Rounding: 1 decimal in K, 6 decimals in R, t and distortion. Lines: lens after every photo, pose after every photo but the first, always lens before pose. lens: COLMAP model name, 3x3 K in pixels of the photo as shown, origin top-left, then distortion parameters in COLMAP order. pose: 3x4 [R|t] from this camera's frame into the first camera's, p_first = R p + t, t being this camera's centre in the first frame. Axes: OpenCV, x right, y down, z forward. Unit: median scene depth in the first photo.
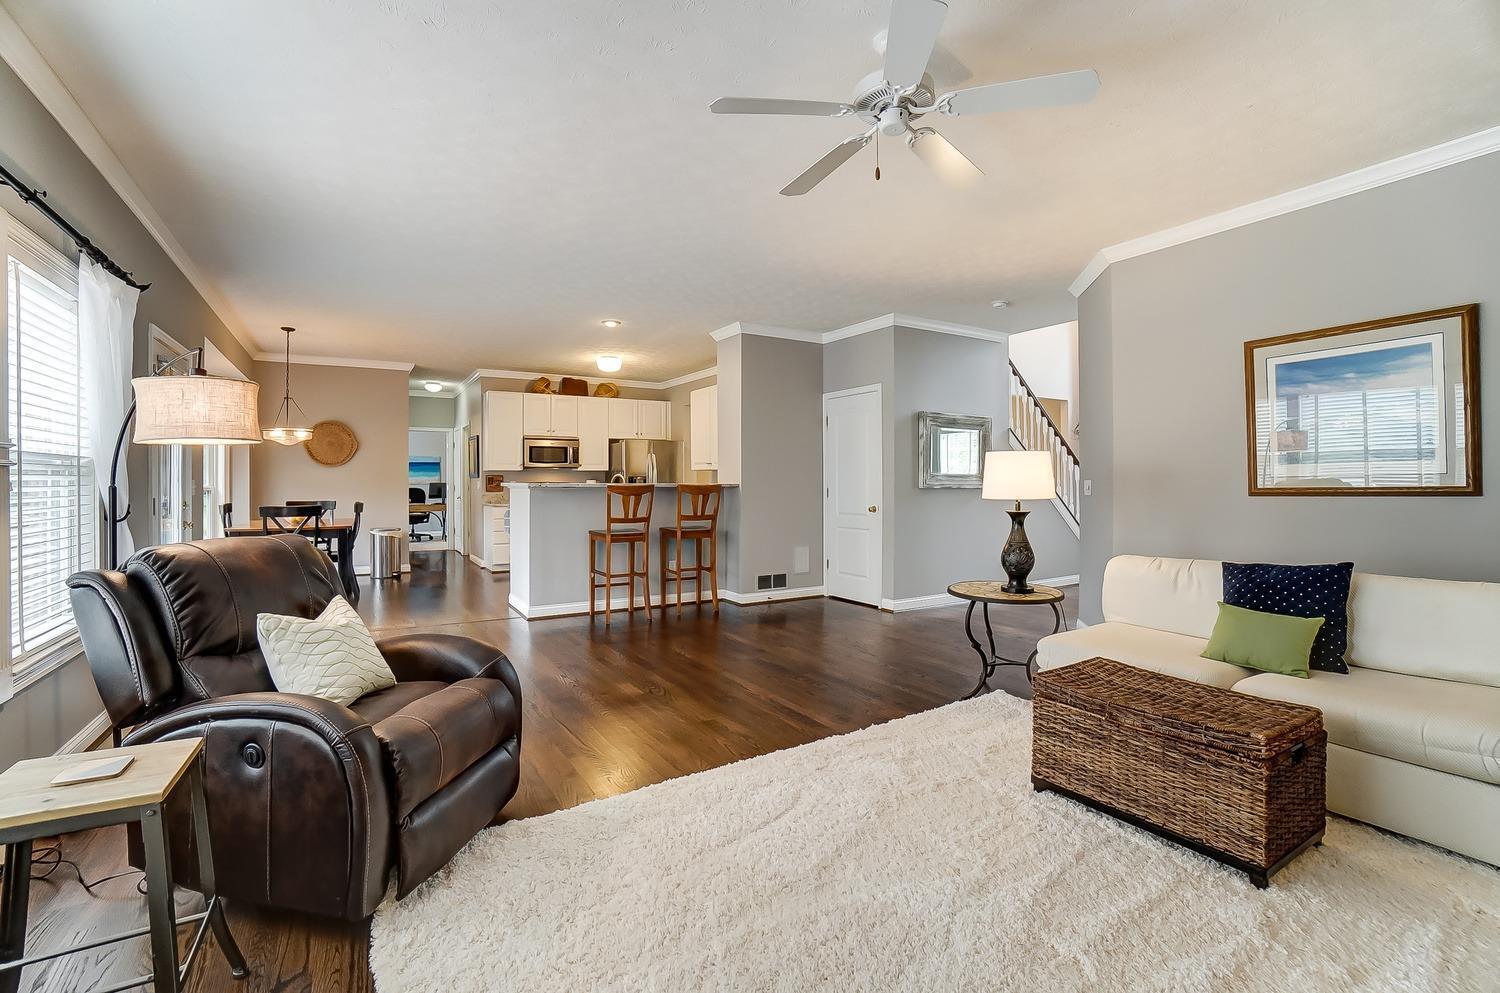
lens RADIAL K [[670.1, 0, 743.7], [0, 670.1, 481.3], [0, 0, 1]] dist [-0.020665, 0.000180]
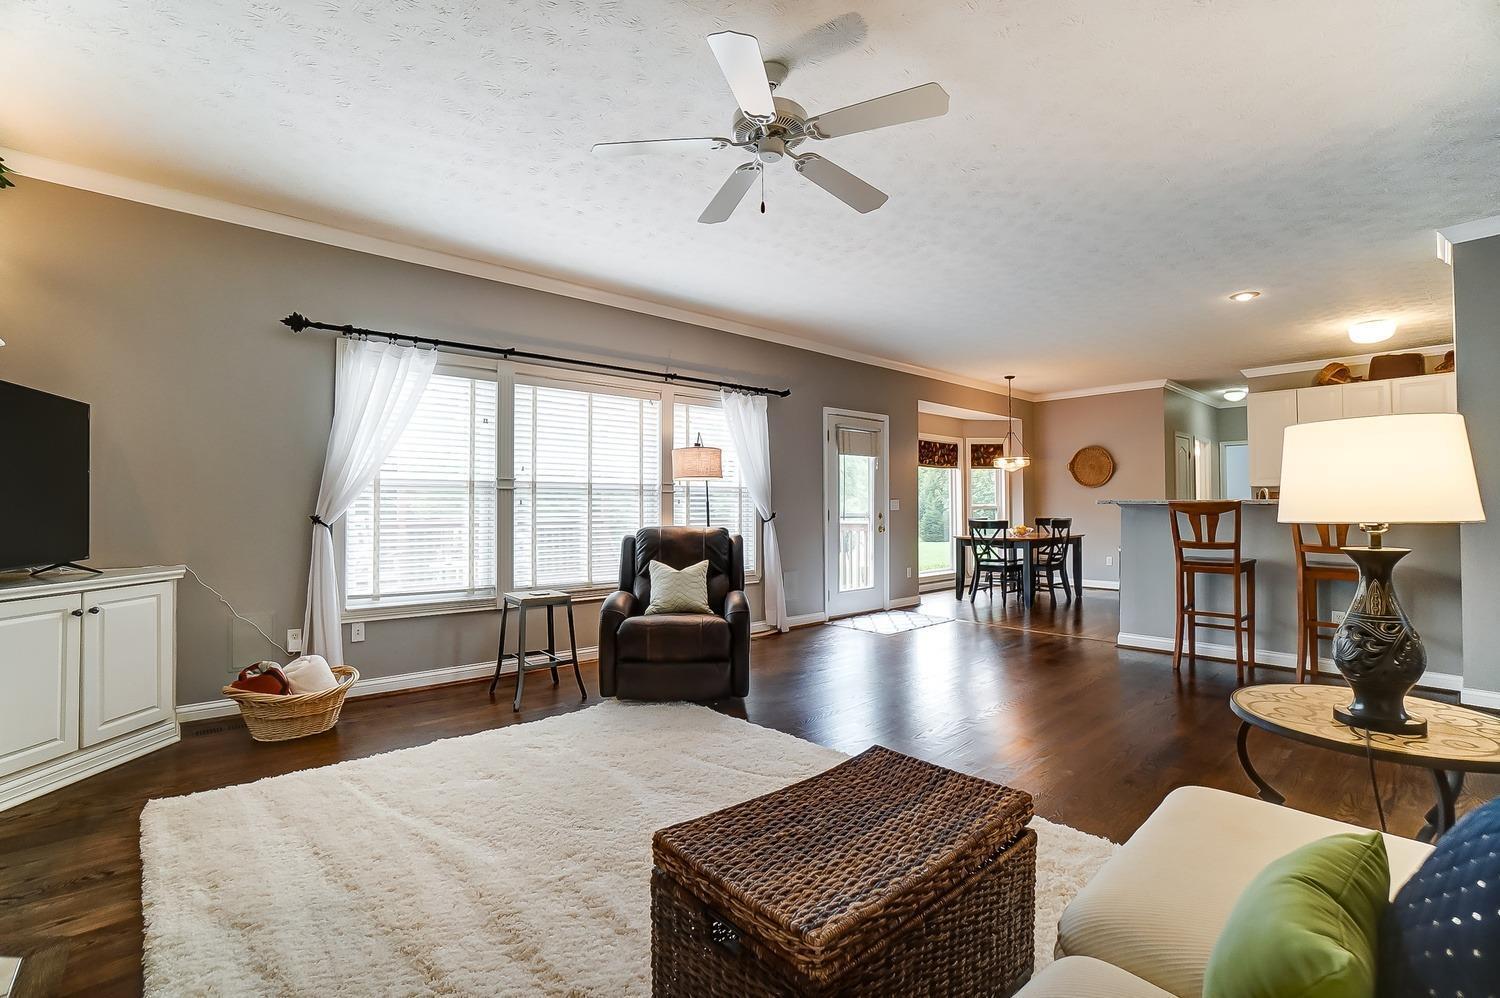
lens RADIAL K [[670.1, 0, 741.5], [0, 670.1, 503.4], [0, 0, 1]] dist [-0.020665, 0.000180]
pose [[0.200591, -0.002926, -0.979671, 0.482509], [0.004814, 0.999986, -0.002001, 0.006308], [0.979663, -0.004314, 0.200602, 0.289402]]
